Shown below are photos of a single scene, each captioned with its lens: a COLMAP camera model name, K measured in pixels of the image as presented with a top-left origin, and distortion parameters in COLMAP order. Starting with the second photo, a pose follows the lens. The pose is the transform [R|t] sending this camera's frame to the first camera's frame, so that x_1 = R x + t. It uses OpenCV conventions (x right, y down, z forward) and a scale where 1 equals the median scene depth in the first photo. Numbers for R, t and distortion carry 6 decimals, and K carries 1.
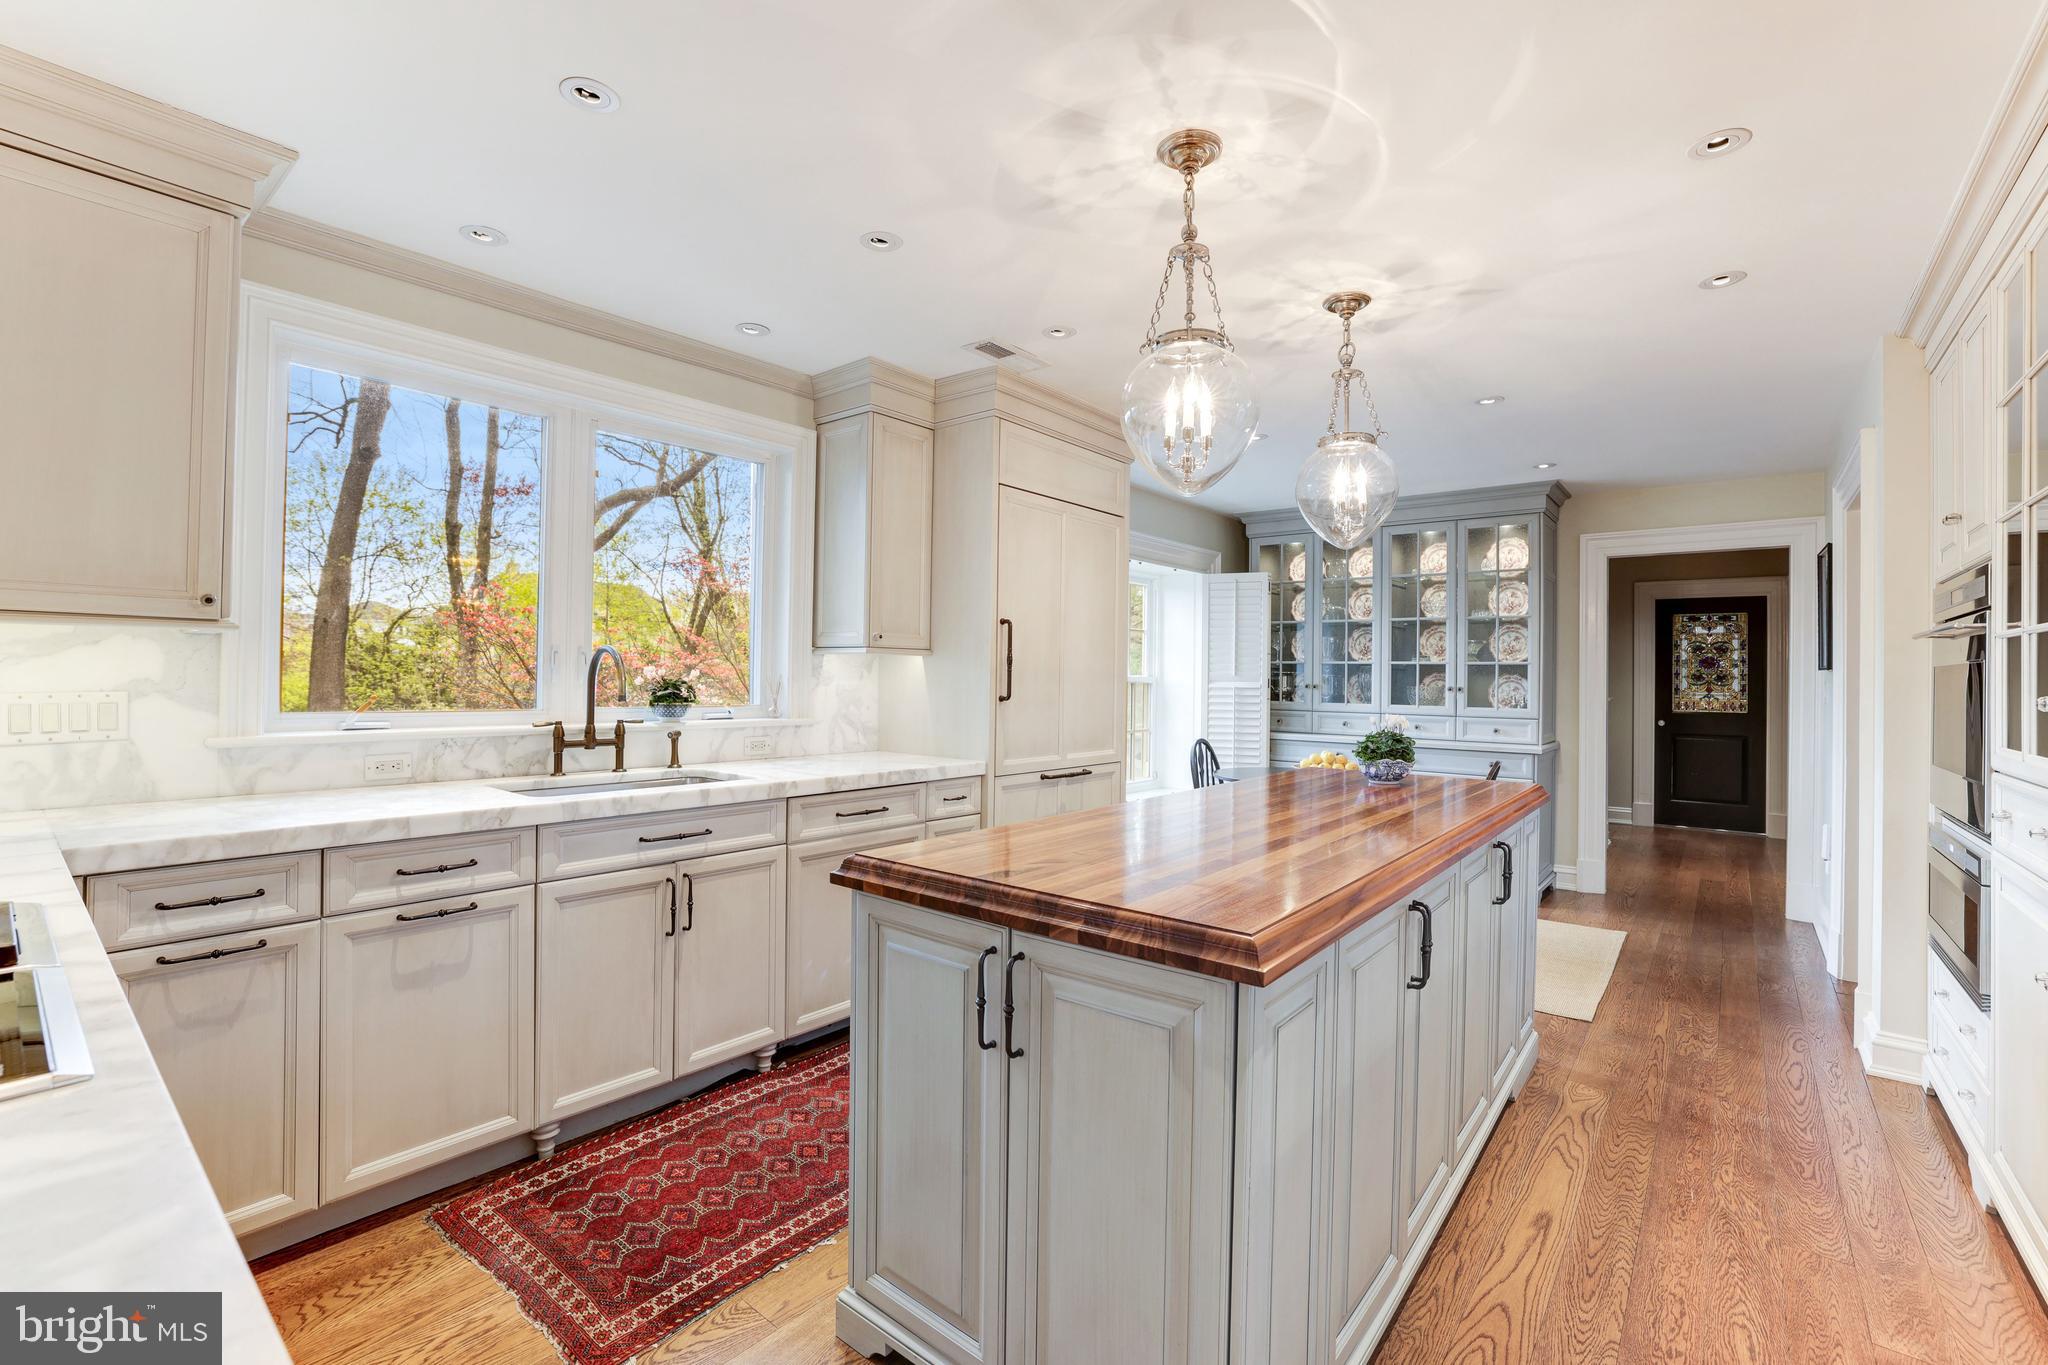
lens RADIAL K [[888.5, 0, 1012.9], [0, 888.5, 668.6], [0, 0, 1]] dist [-0.048285, 0.017144]
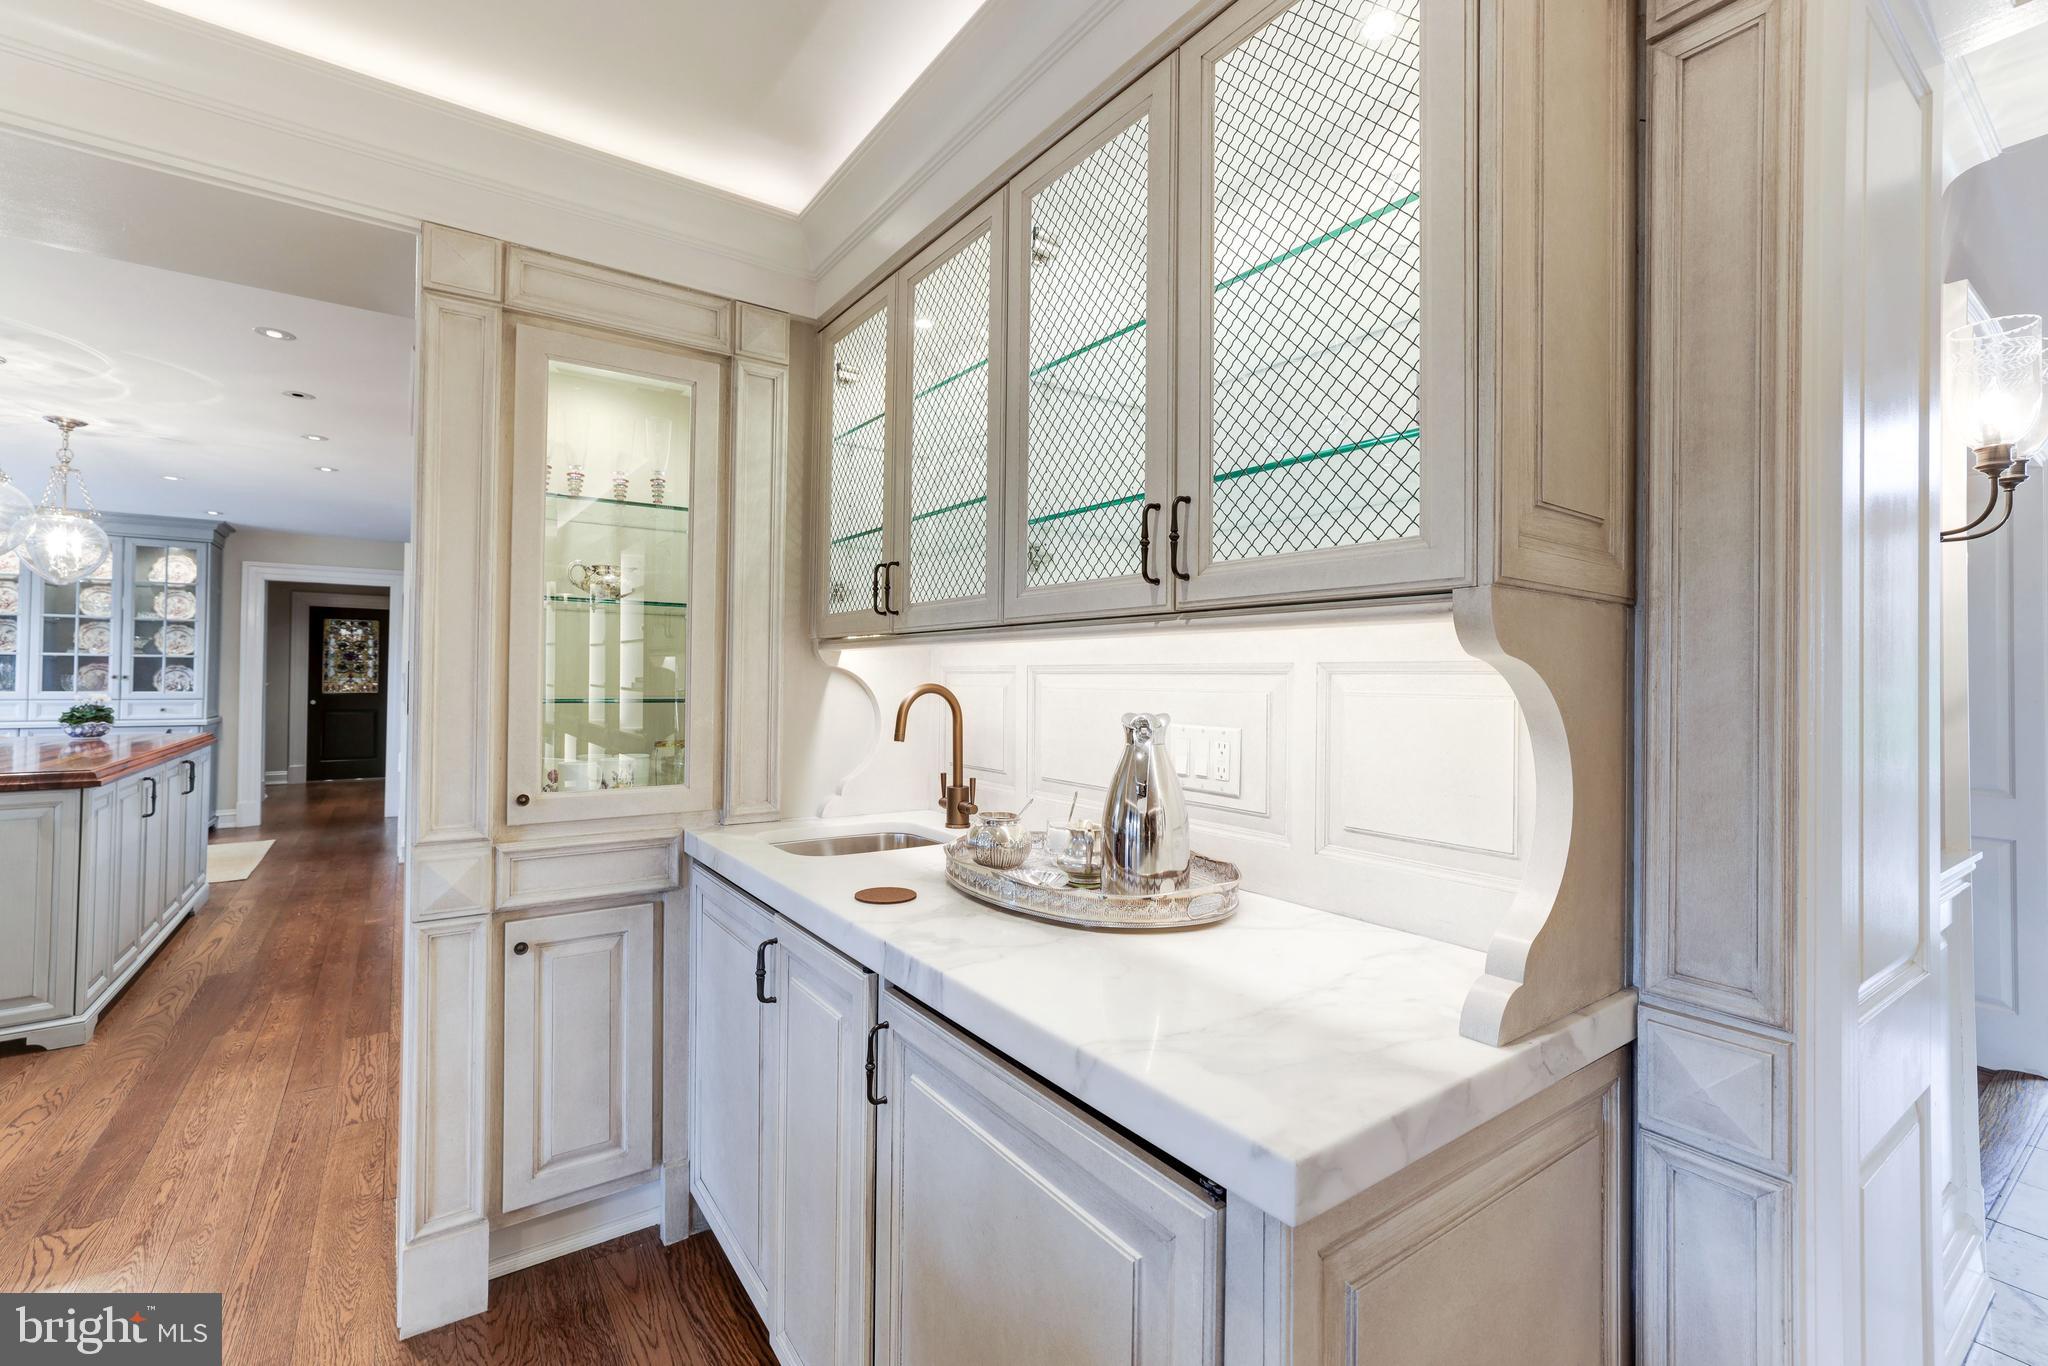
lens RADIAL K [[867.8, 0, 1012.4], [0, 867.8, 664.9], [0, 0, 1]] dist [-0.018562, 0.010553]
pose [[0.261928, 0.005334, 0.965073, -0.323558], [-0.014849, 0.999889, -0.001496, -0.009673], [-0.964973, -0.013938, 0.261978, -0.502456]]
